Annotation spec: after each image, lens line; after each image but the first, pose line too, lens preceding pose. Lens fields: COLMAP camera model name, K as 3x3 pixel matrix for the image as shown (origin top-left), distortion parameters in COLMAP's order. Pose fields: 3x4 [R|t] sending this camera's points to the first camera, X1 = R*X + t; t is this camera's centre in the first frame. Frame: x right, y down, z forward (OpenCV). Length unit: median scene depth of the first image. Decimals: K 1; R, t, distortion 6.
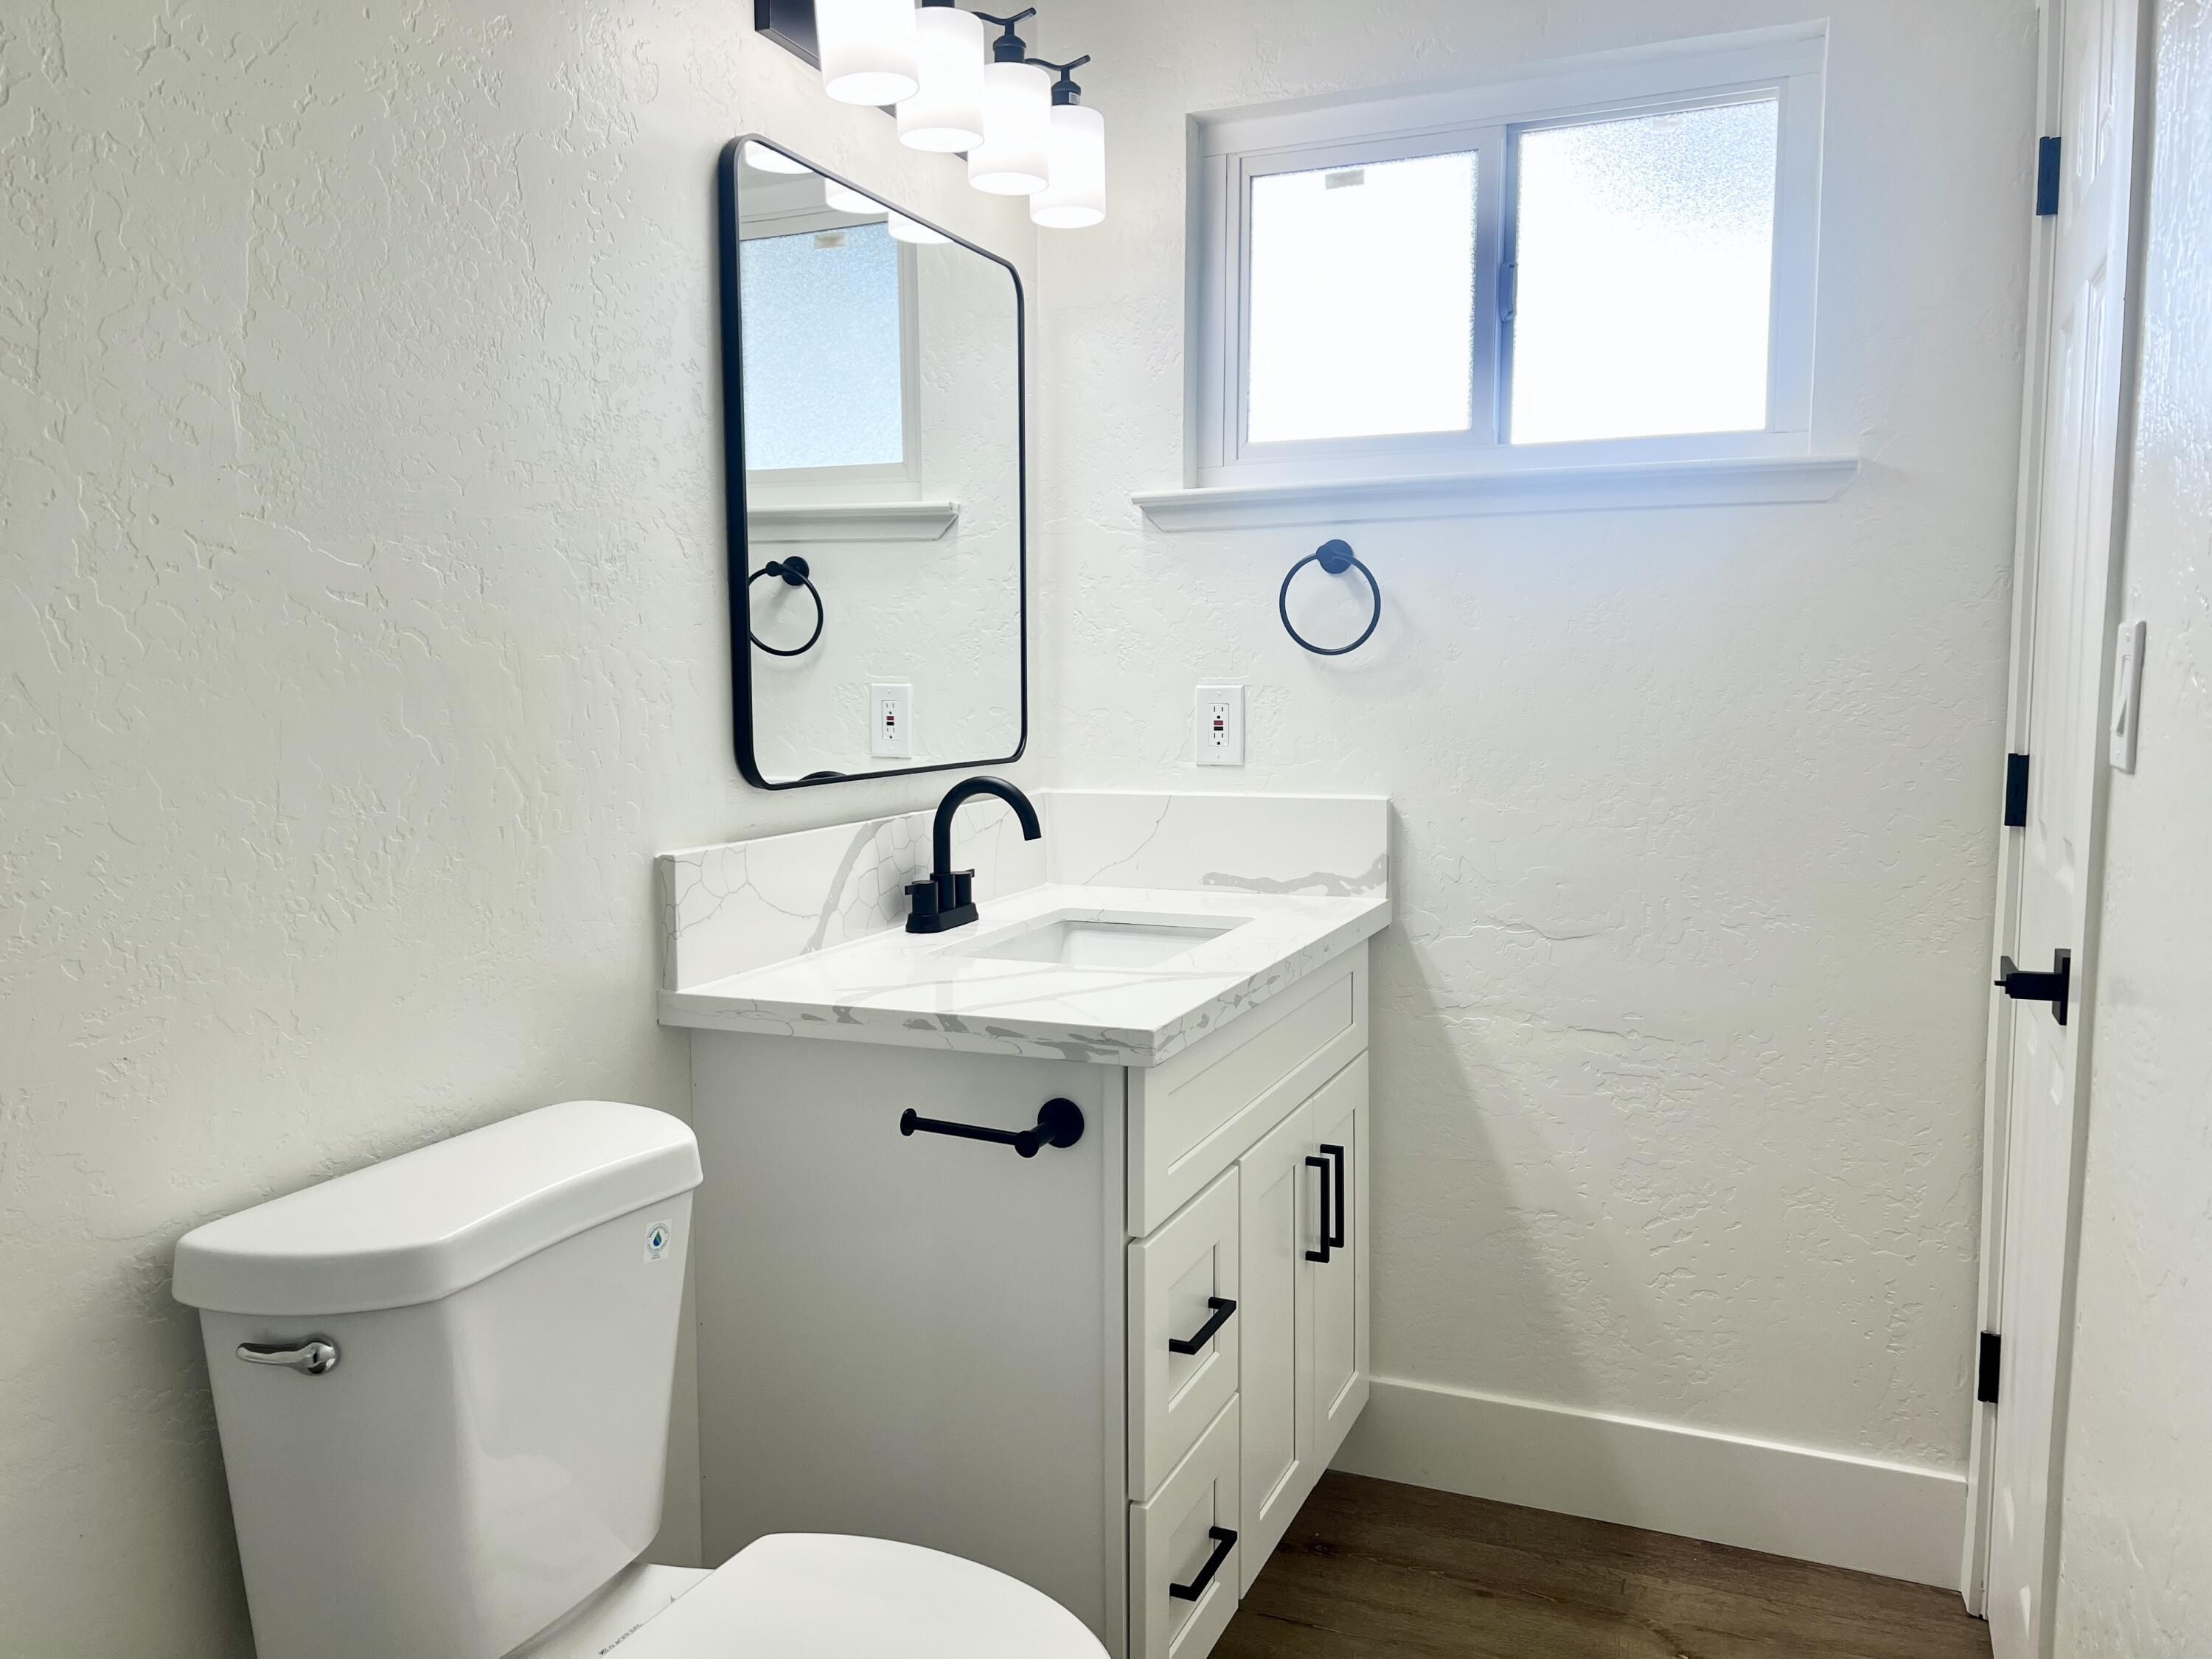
lens RADIAL K [[1721.6, 0, 1106.0], [0, 1721.6, 829.5], [0, 0, 1]] dist [-0.001940, -0.009652]
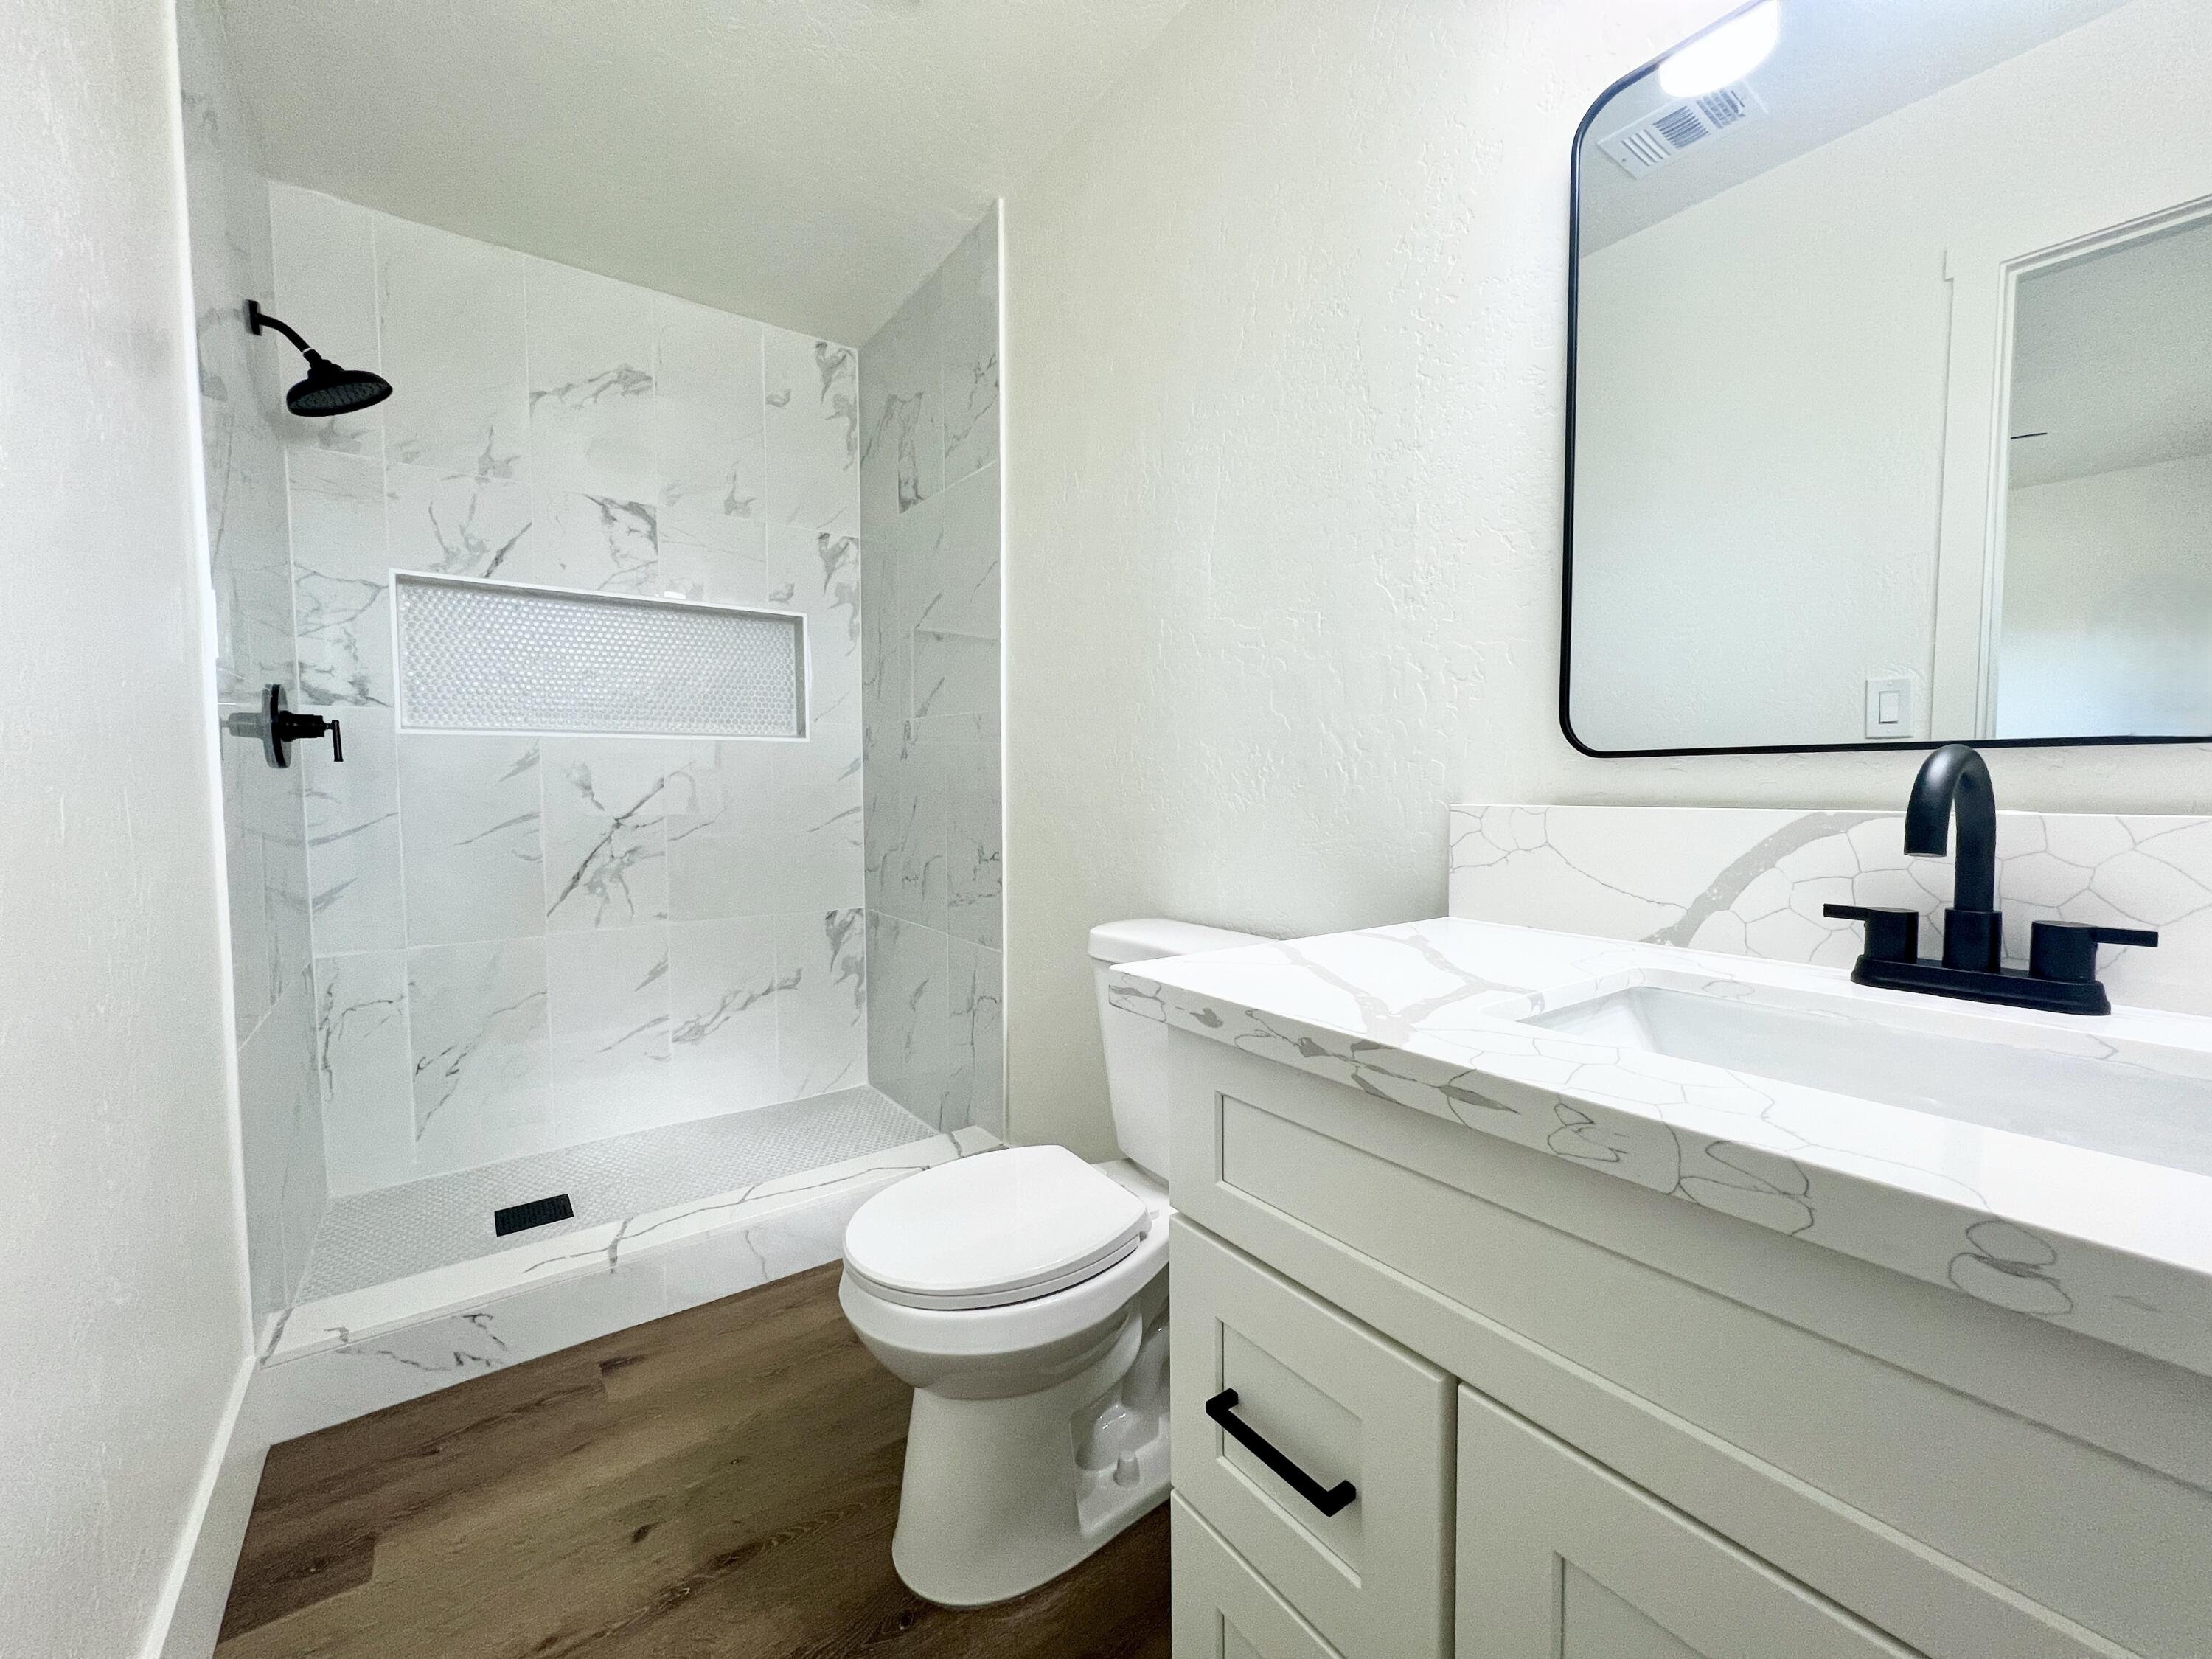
lens RADIAL K [[882.7, 0, 1101.0], [0, 882.7, 826.3], [0, 0, 1]] dist [0.000474, -0.000074]
pose [[-0.541616, 0.050527, -0.839106, 0.365674], [-0.074904, 0.991321, 0.108040, -0.016557], [0.837282, 0.121369, -0.533131, 0.993248]]
